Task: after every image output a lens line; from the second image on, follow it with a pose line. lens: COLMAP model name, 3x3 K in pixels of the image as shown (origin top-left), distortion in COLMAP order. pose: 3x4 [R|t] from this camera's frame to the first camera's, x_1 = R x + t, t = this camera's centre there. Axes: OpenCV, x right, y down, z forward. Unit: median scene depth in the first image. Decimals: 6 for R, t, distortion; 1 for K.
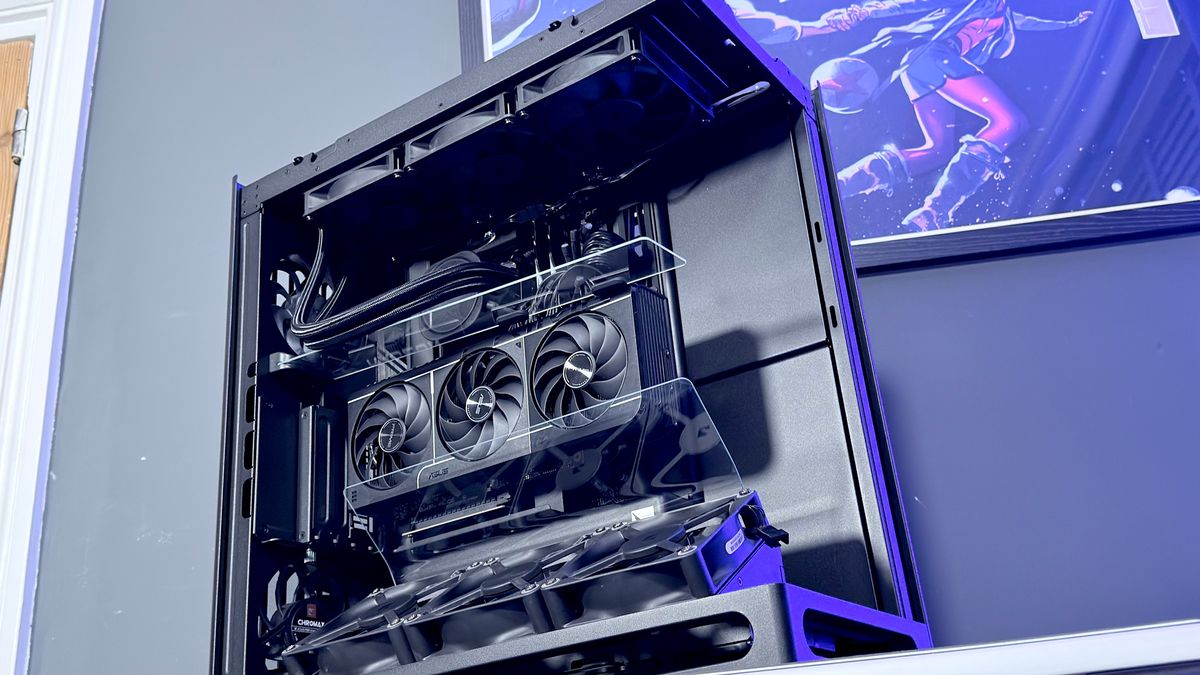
lens RADIAL K [[1119.9, 0, 600.0], [0, 1119.9, 337.5], [0, 0, 1]] dist [0.232834, -0.531608]
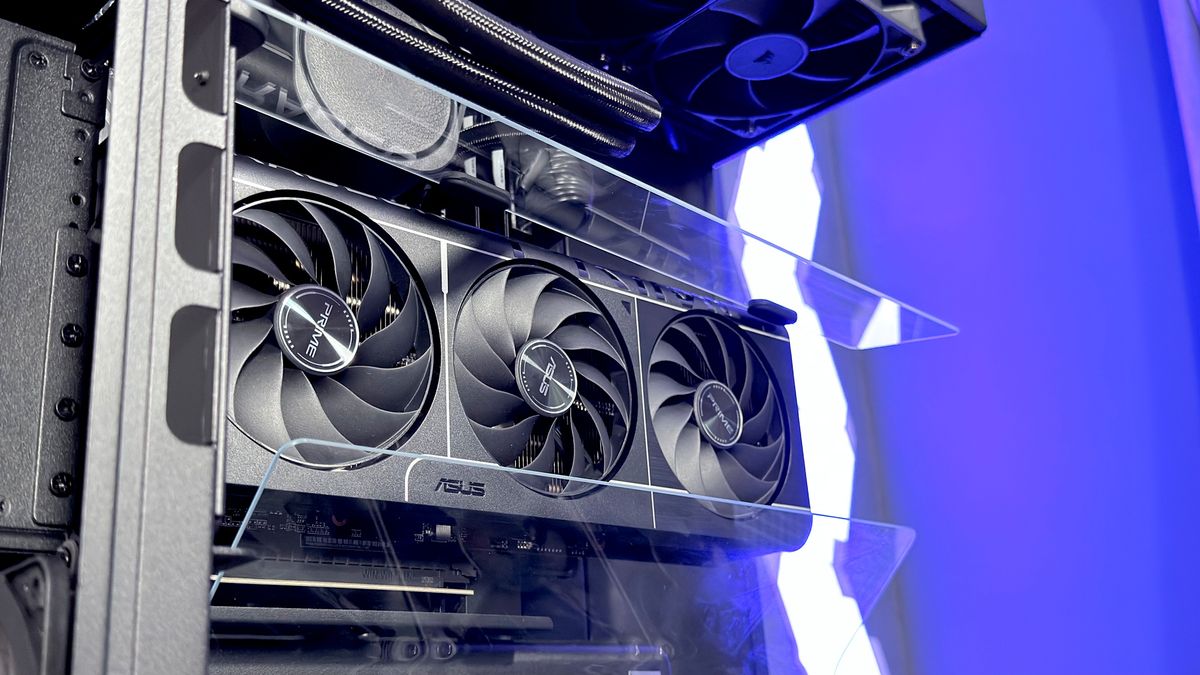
lens RADIAL K [[1174.8, 0, 570.4], [0, 1174.8, 311.6], [0, 0, 1]] dist [0.115067, 0.001214]
pose [[0.205431, 0.403251, 0.891733, -0.544769], [-0.353042, 0.880350, -0.316772, 0.184560], [-0.912776, -0.249745, 0.323216, 0.821436]]
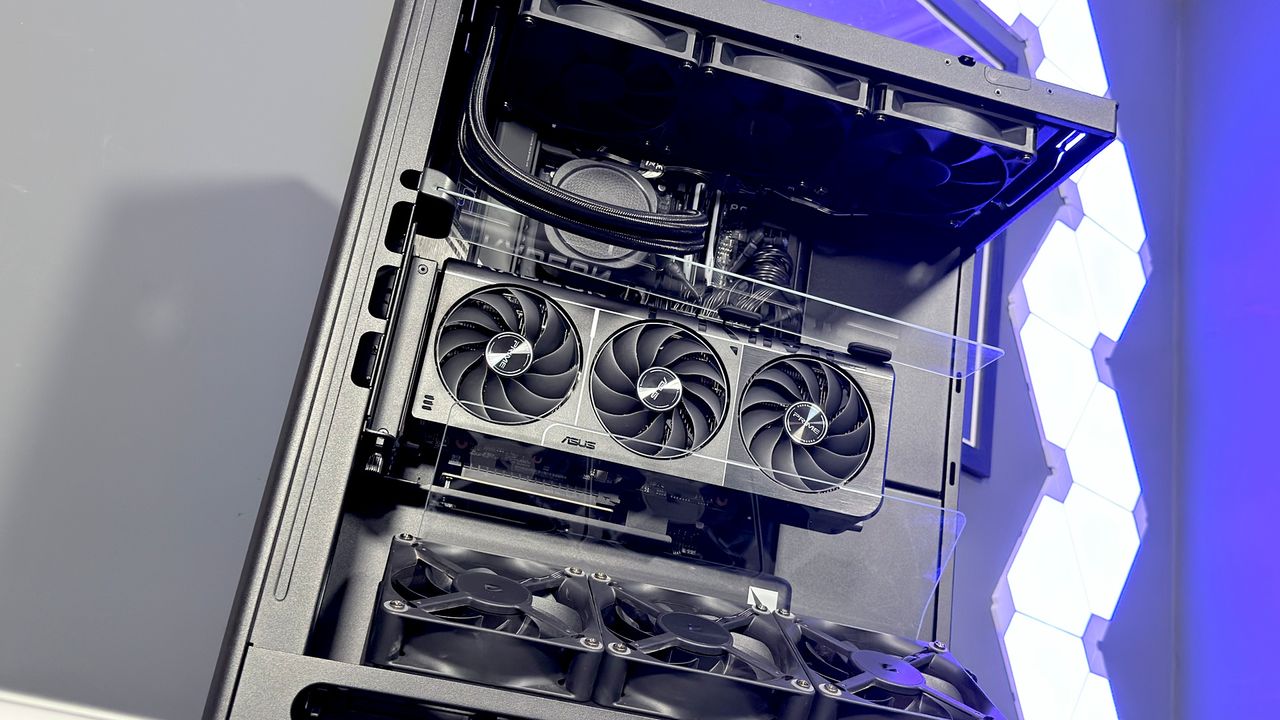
lens RADIAL K [[1258.0, 0, 640.0], [0, 1258.0, 360.0], [0, 0, 1]] dist [0.092077, -0.012283]
pose [[0.634144, 0.439134, 0.636413, -0.677456], [-0.490358, 0.864790, -0.108108, 0.141920], [-0.597838, -0.243514, 0.763735, 0.326386]]
